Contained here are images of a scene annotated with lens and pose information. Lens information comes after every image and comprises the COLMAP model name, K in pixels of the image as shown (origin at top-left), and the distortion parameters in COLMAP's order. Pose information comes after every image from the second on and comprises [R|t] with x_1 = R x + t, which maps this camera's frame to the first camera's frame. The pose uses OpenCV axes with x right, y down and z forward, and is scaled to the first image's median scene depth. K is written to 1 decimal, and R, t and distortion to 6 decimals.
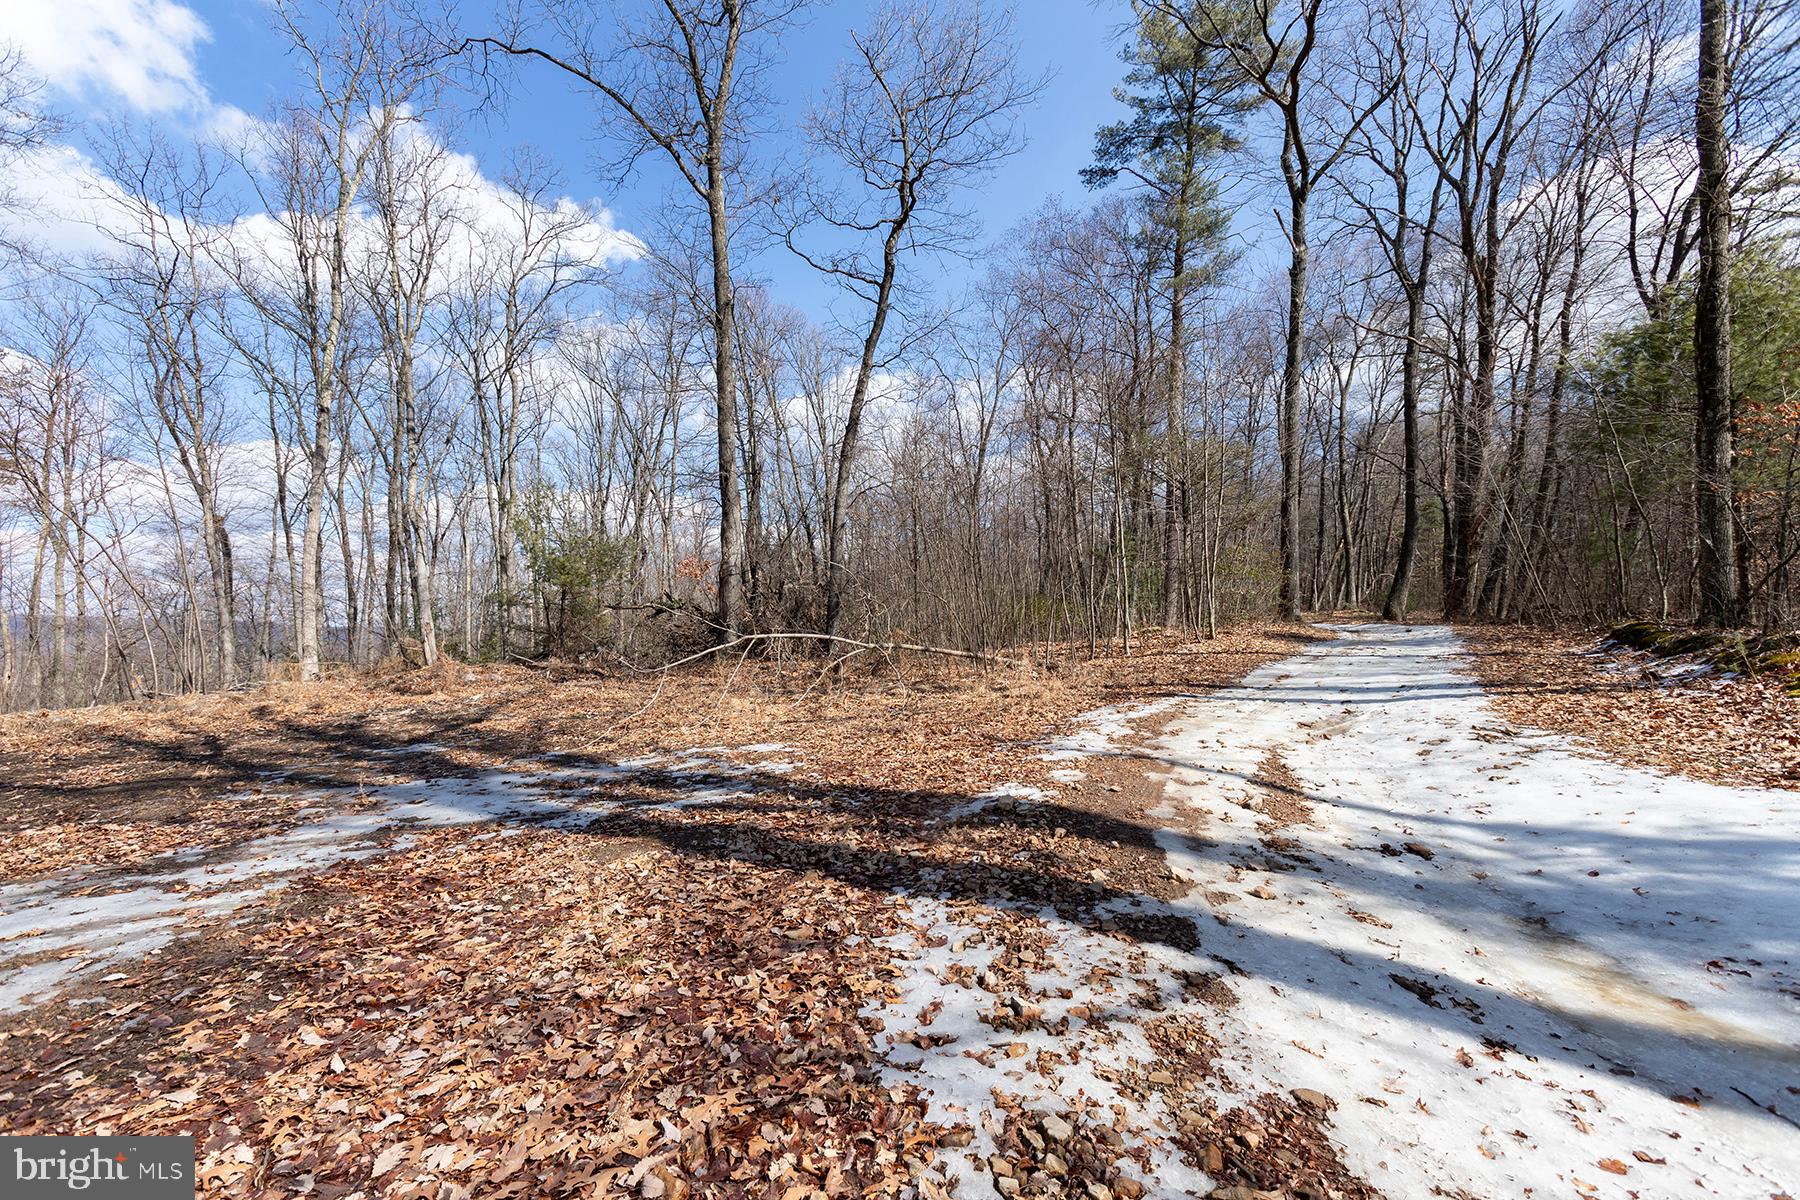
lens RADIAL K [[859.4, 0, 898.6], [0, 859.4, 627.8], [0, 0, 1]] dist [0.055809, -0.000567]
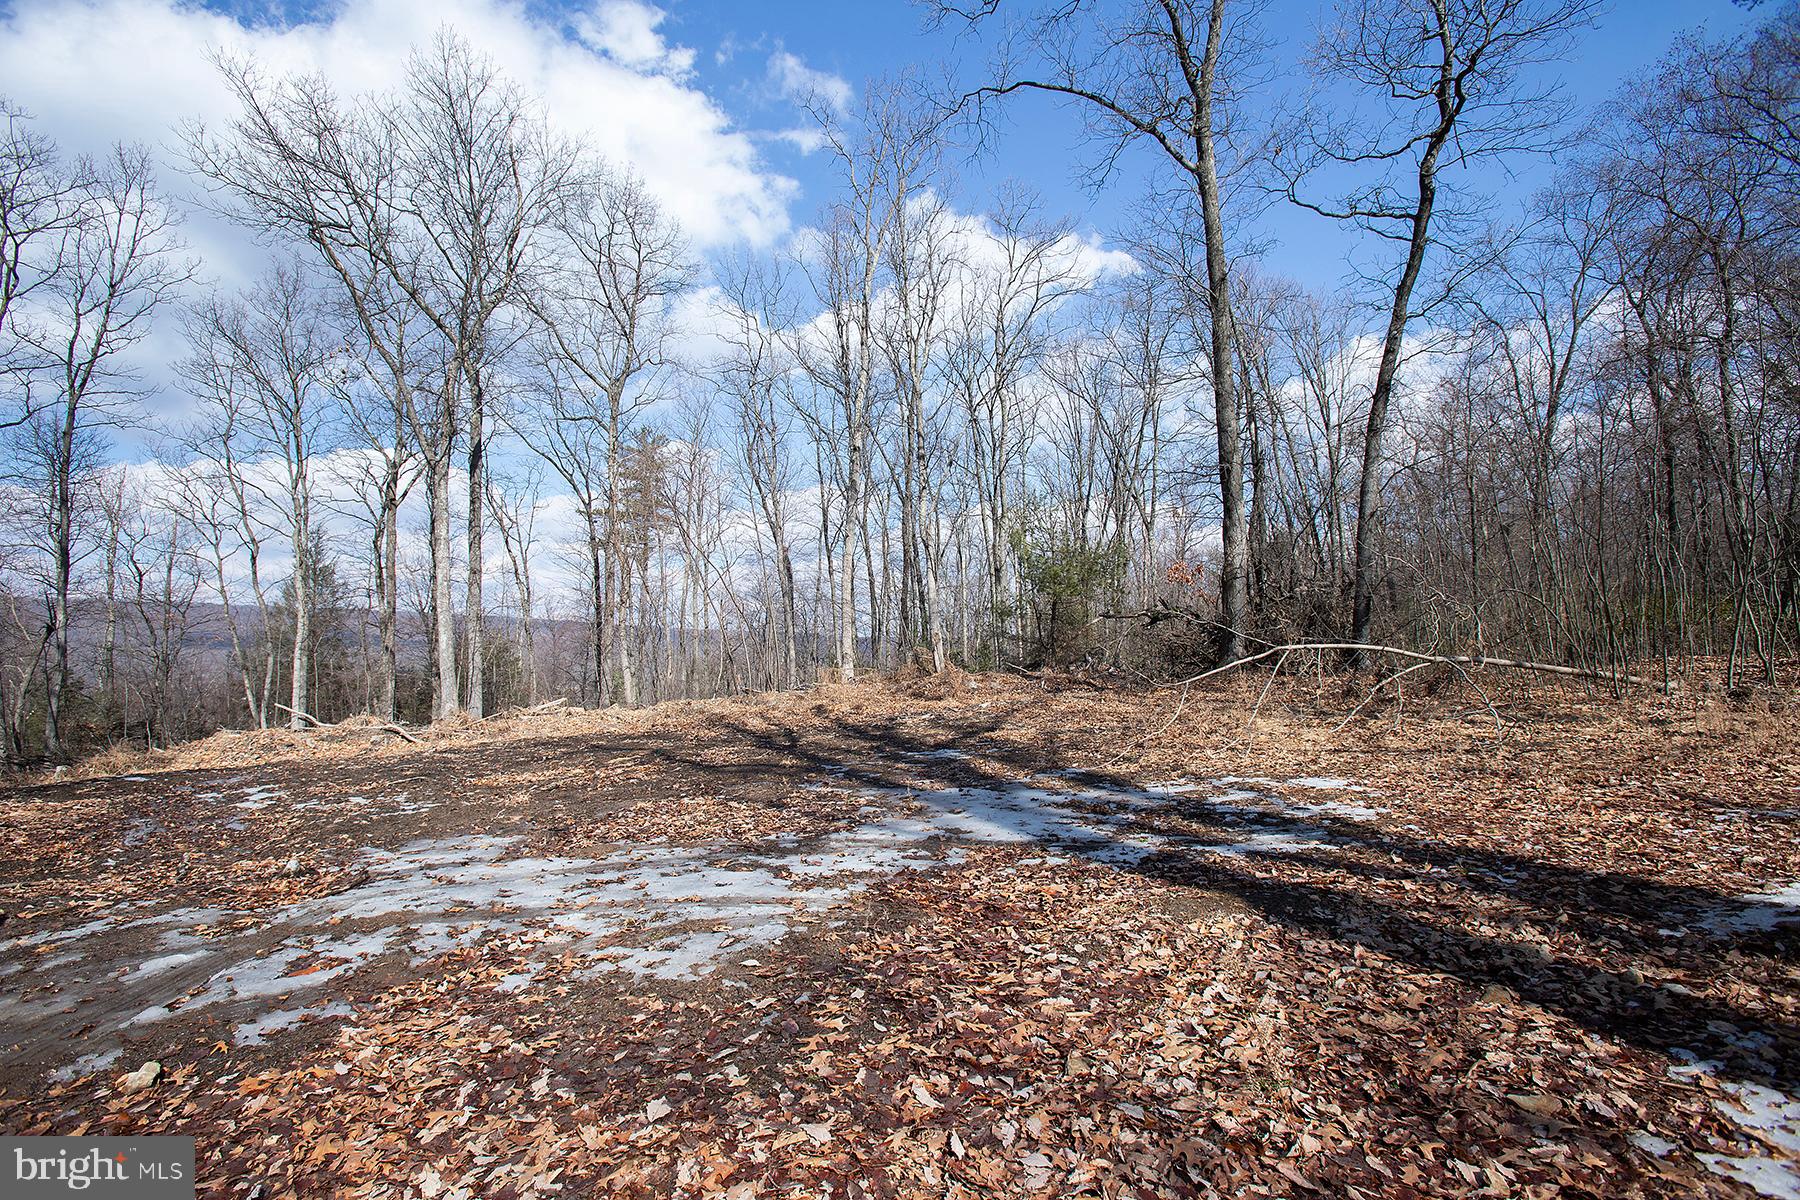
lens RADIAL K [[845.1, 0, 901.7], [0, 845.1, 675.1], [0, 0, 1]] dist [-0.028244, 0.080416]
pose [[0.873745, 0.019385, -0.485997, -0.128564], [0.001773, 0.999072, 0.043037, 0.002076], [0.486380, -0.038465, 0.872900, 0.125302]]
